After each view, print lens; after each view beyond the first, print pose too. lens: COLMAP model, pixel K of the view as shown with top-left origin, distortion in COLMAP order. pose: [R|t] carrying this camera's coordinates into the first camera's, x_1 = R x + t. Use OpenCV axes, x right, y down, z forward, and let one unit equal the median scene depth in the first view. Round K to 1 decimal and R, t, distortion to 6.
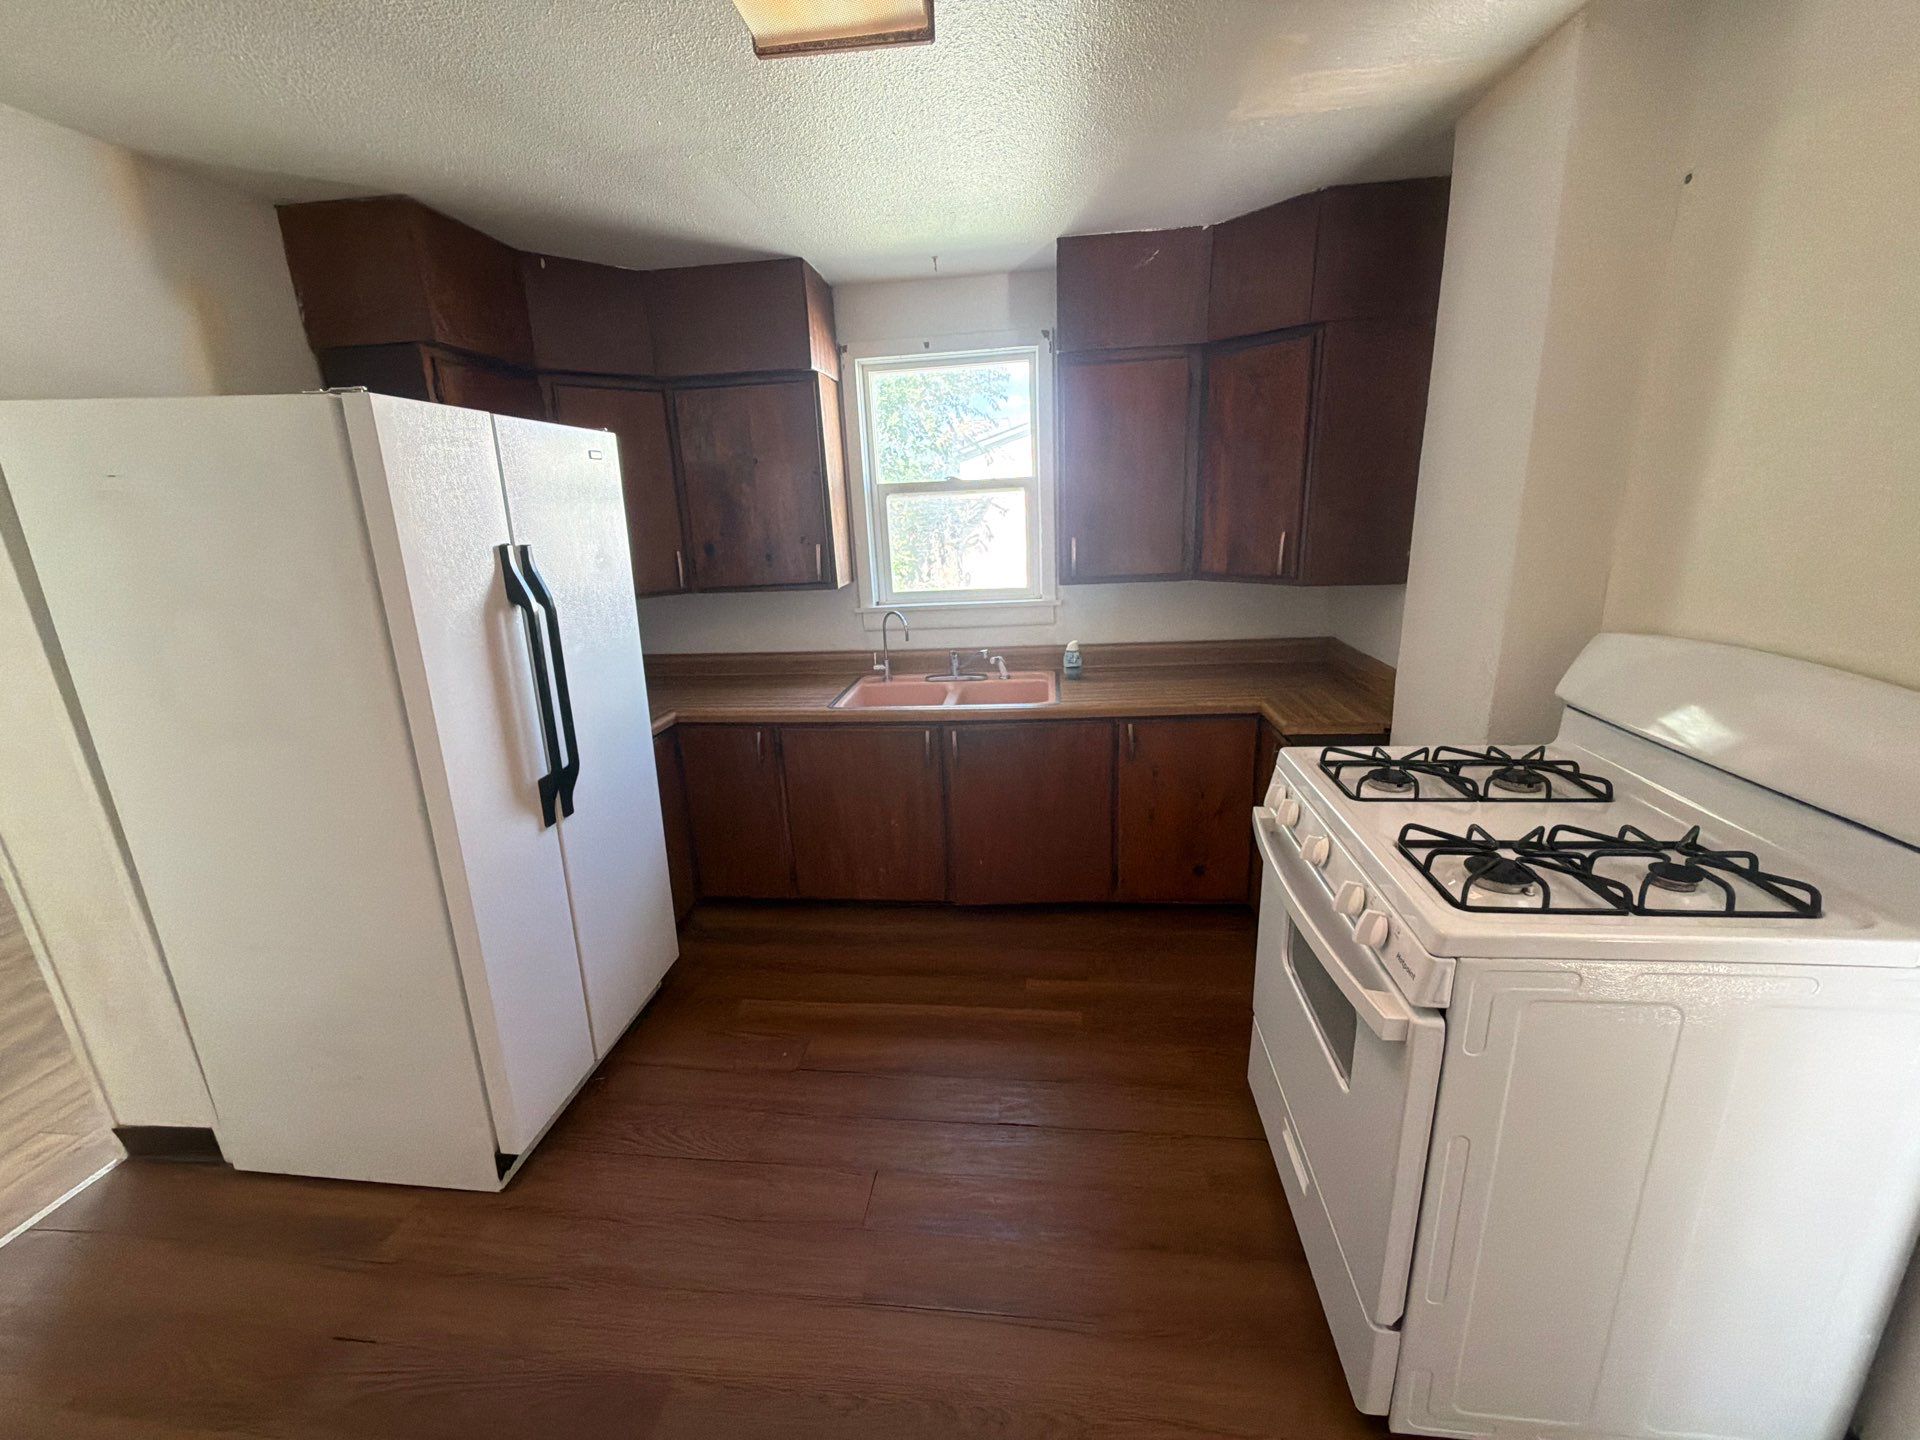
lens RADIAL K [[766.4, 0, 957.2], [0, 766.4, 719.5], [0, 0, 1]] dist [0.002101, -0.000108]
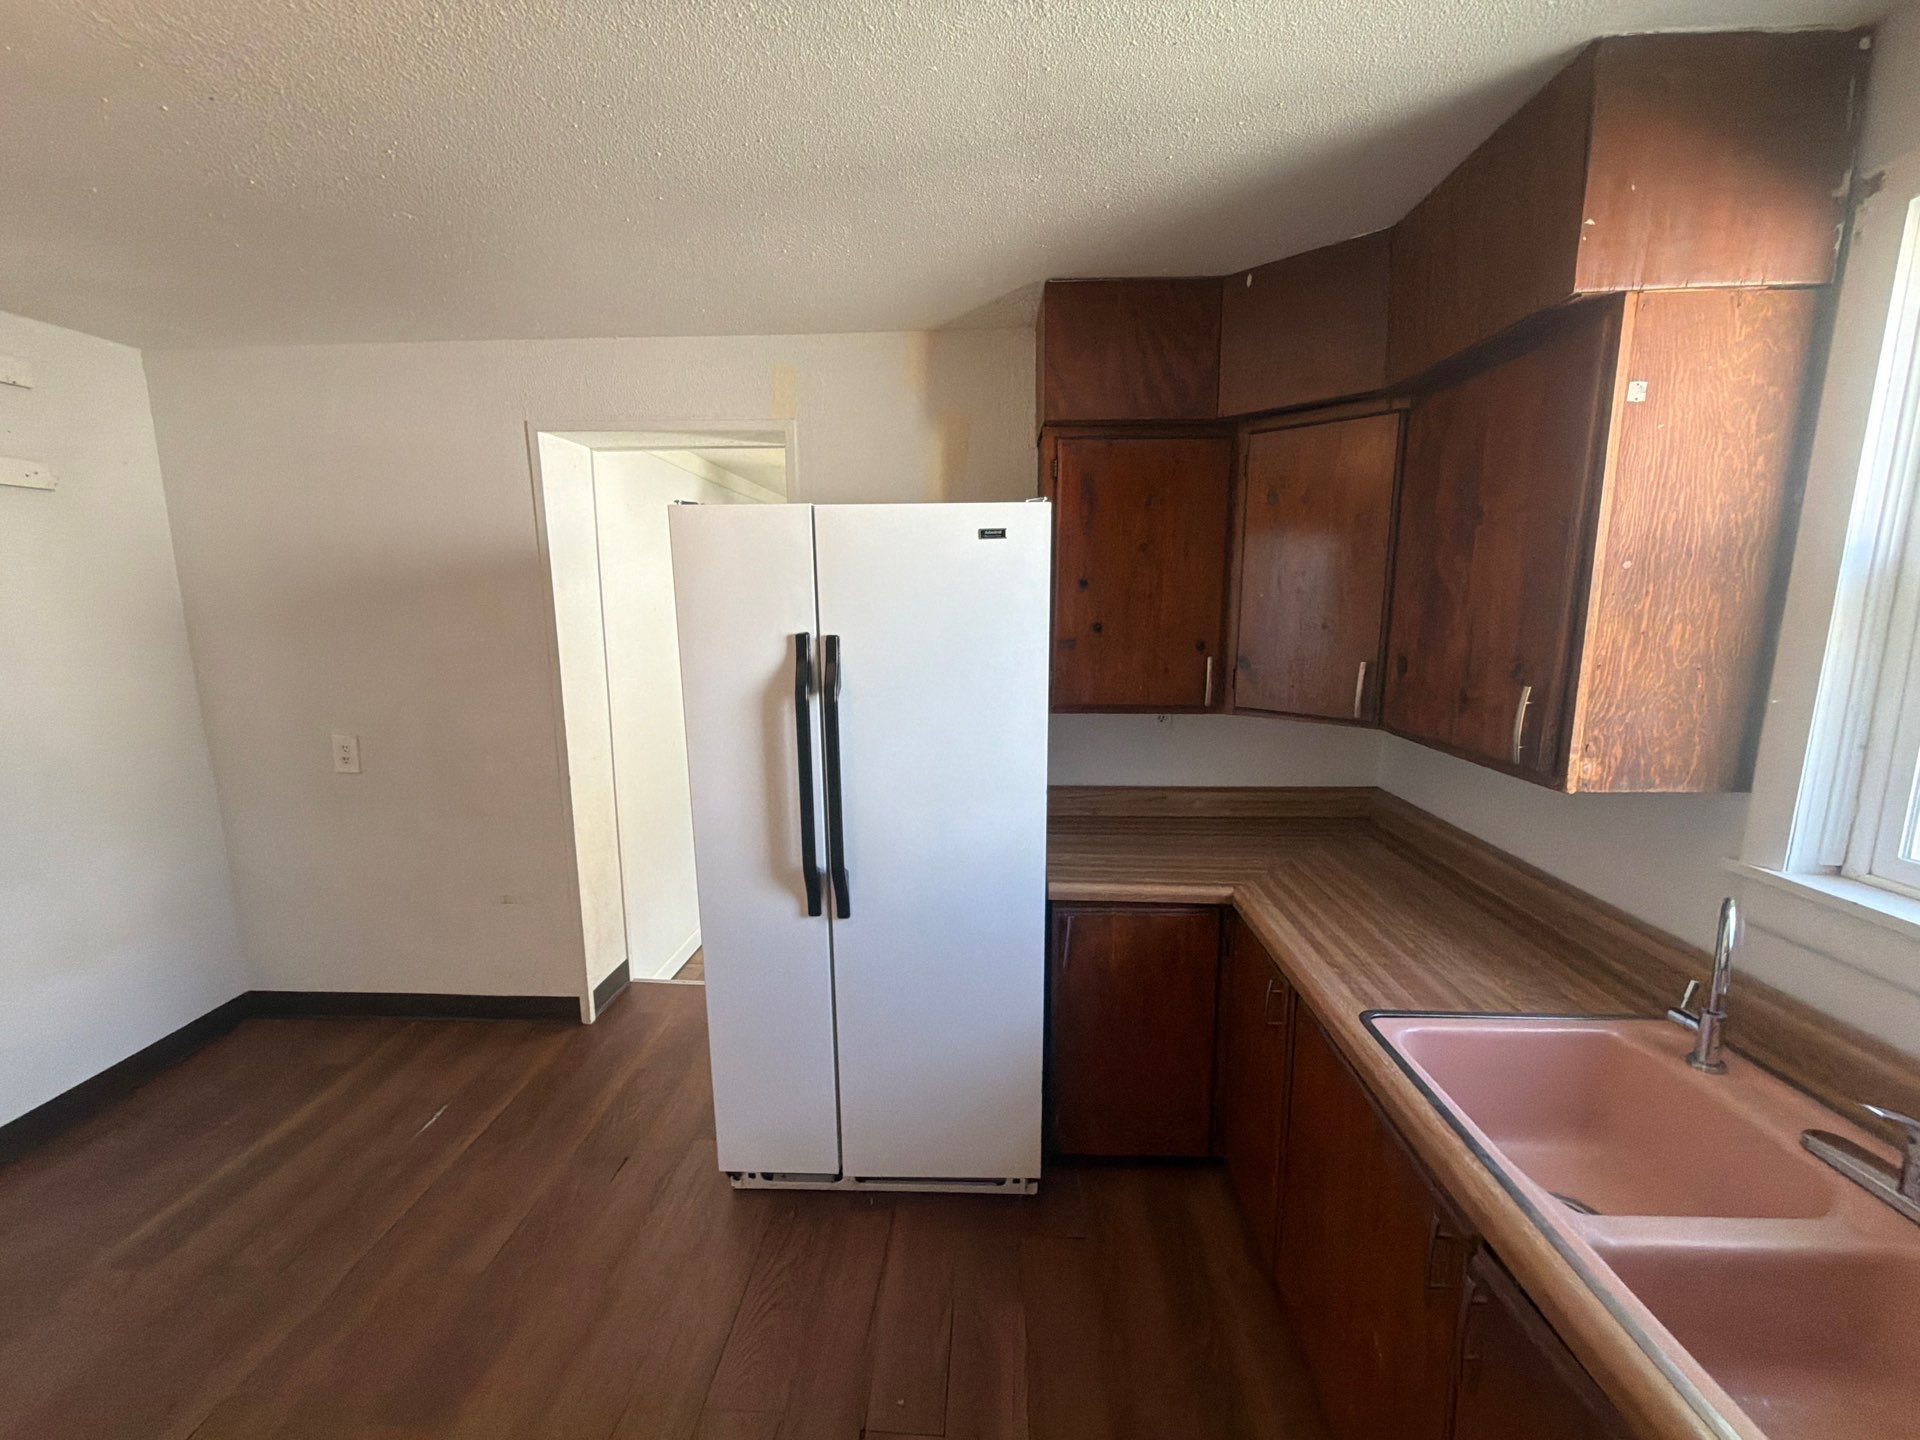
lens RADIAL K [[752.5, 0, 977.1], [0, 752.5, 715.4], [0, 0, 1]] dist [-0.000108, -0.000195]
pose [[0.072918, 0.197318, -0.977624, 0.320336], [-0.266196, 0.948523, 0.171590, -0.282132], [0.961157, 0.247728, 0.121690, 0.893017]]
